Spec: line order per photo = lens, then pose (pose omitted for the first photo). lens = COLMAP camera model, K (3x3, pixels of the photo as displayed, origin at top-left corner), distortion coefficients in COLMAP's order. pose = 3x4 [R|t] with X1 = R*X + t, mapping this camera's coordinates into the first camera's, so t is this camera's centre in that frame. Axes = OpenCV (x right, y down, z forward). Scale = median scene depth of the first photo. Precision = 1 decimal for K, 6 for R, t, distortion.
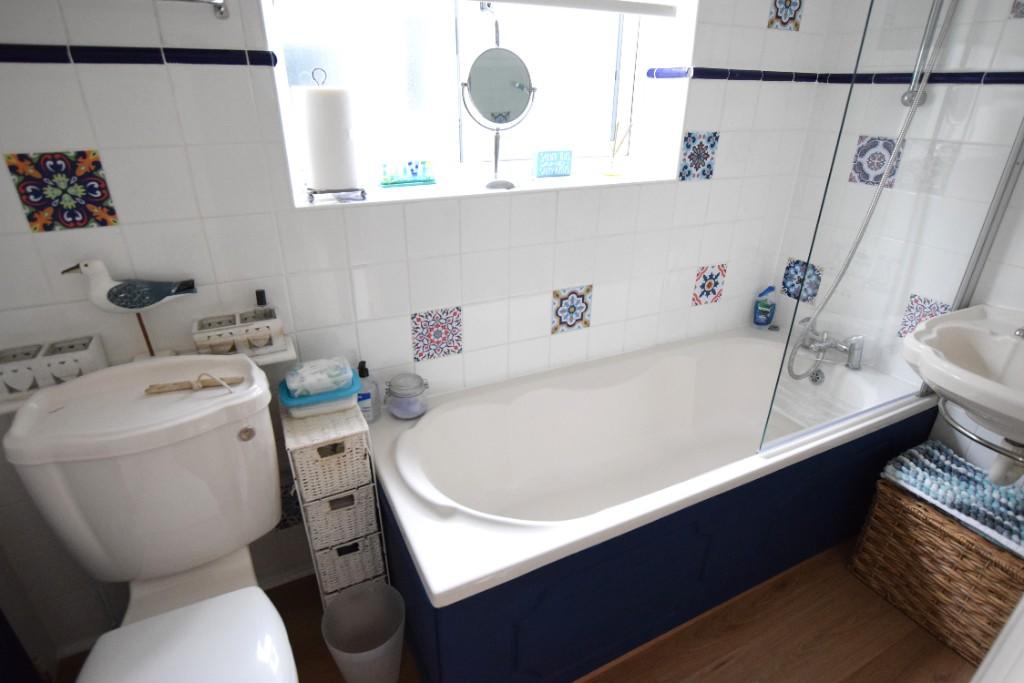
lens RADIAL K [[523.7, 0, 518.9], [0, 523.7, 333.7], [0, 0, 1]] dist [-0.019880, 0.002121]
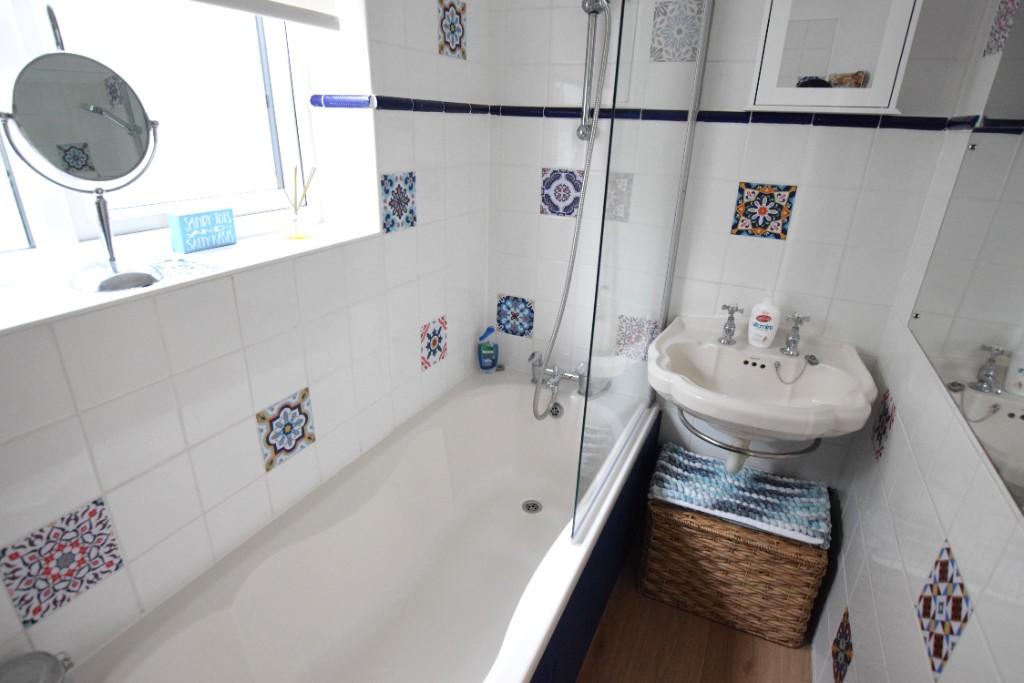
lens RADIAL K [[528.2, 0, 512.0], [0, 528.2, 341.5], [0, 0, 1]] dist [-0.025690, 0.002403]
pose [[0.798245, -0.219862, 0.560773, -0.030460], [0.235081, 0.970886, 0.046024, -0.126538], [-0.554565, 0.095089, 0.826690, 0.241006]]
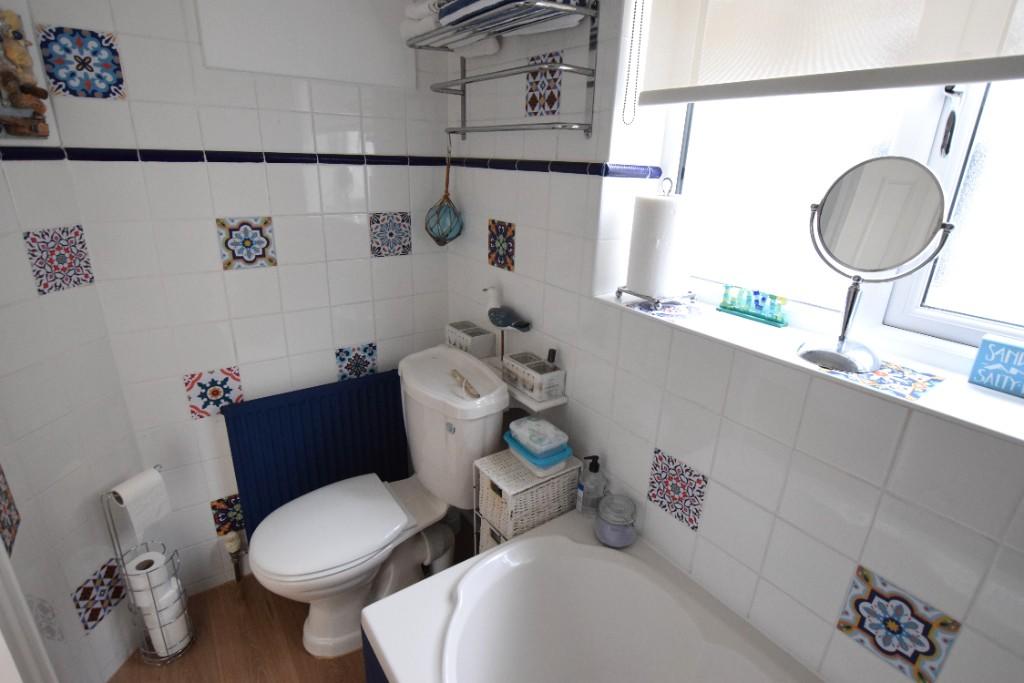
lens RADIAL K [[528.2, 0, 512.0], [0, 528.2, 341.5], [0, 0, 1]] dist [-0.025690, 0.002403]
pose [[0.133825, 0.330143, -0.934396, 0.457077], [-0.439334, 0.864925, 0.242675, -0.259969], [0.888300, 0.378036, 0.260792, 0.433661]]
